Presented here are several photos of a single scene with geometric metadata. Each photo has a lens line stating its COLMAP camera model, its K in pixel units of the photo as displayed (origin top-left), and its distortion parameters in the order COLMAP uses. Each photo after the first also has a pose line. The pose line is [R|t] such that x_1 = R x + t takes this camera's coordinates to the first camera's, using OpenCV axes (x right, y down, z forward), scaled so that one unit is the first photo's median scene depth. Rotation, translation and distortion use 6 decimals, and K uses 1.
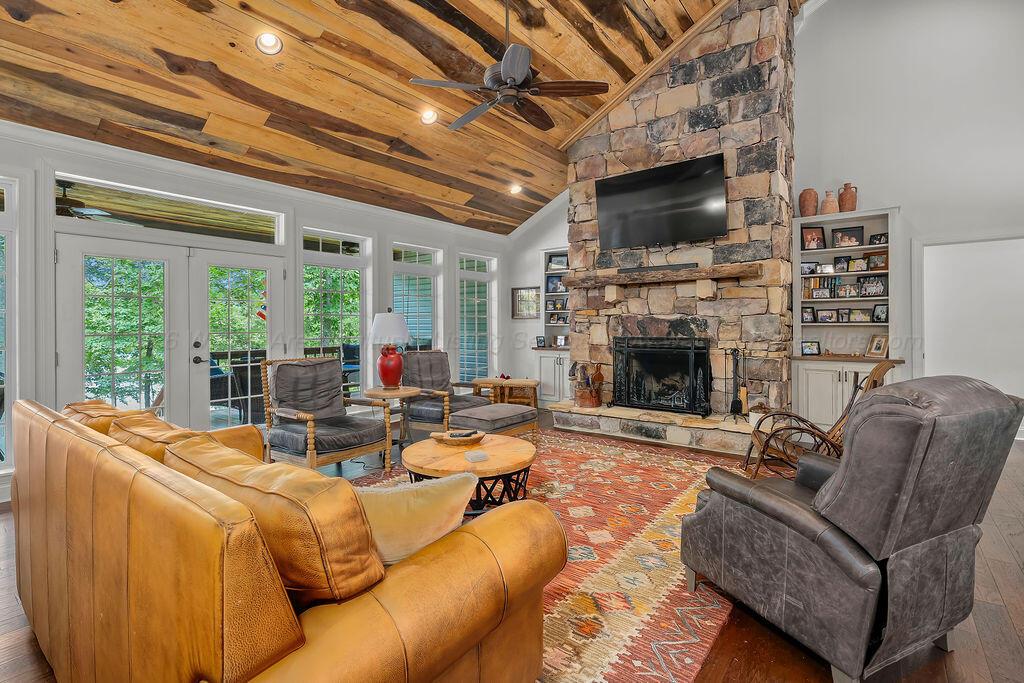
lens RADIAL K [[472.7, 0, 514.9], [0, 472.7, 324.3], [0, 0, 1]] dist [0.000913, -0.000149]
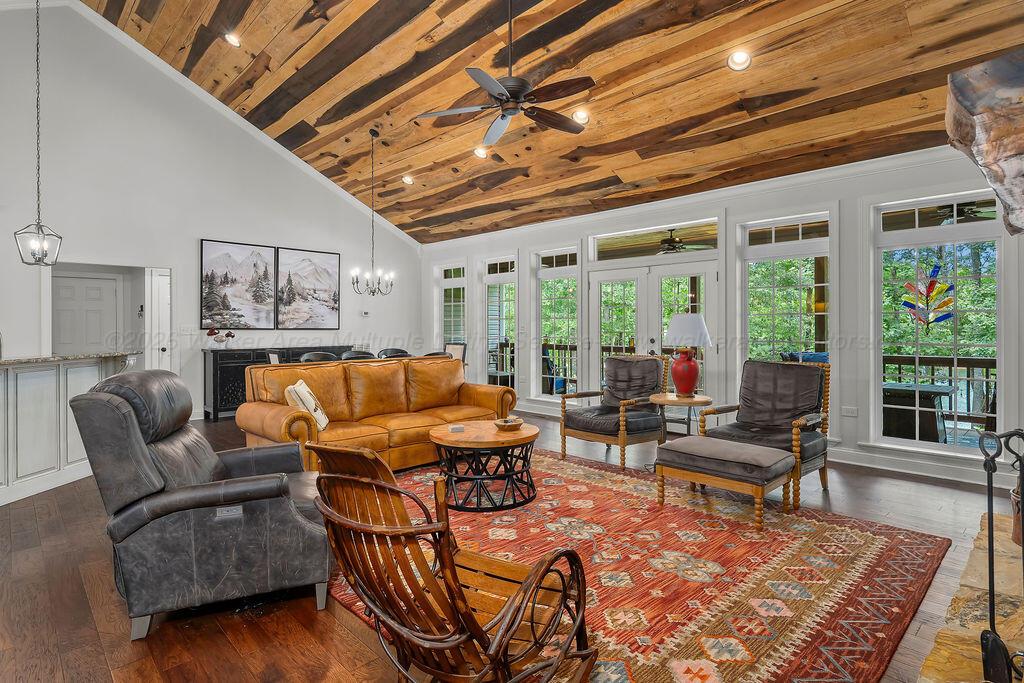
lens RADIAL K [[531.2, 0, 514.6], [0, 531.2, 329.3], [0, 0, 1]] dist [-0.001635, 0.000074]
pose [[-0.144962, 0.010678, -0.989380, 0.703270], [0.001649, 0.999943, 0.010551, -0.004866], [0.989436, -0.000102, -0.144972, 0.720479]]
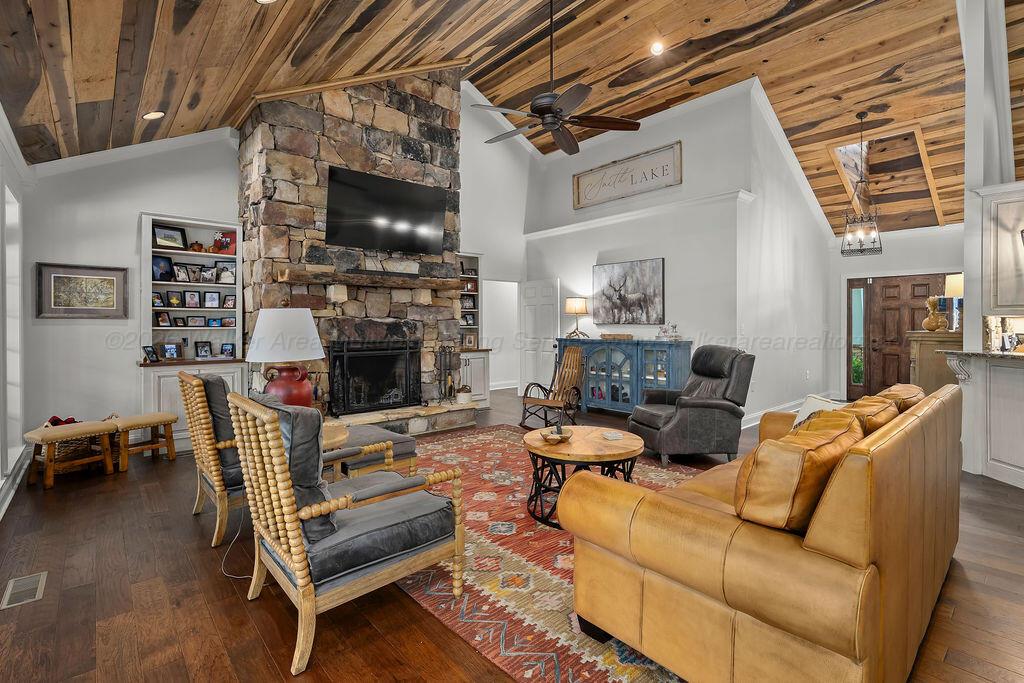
lens RADIAL K [[479.0, 0, 510.5], [0, 479.0, 327.6], [0, 0, 1]] dist [-0.000554, -0.000292]
pose [[0.193341, -0.001452, 0.981130, -0.701791], [0.002030, 0.999997, 0.001079, 0.000387], [-0.981129, 0.001783, 0.193344, 0.536043]]
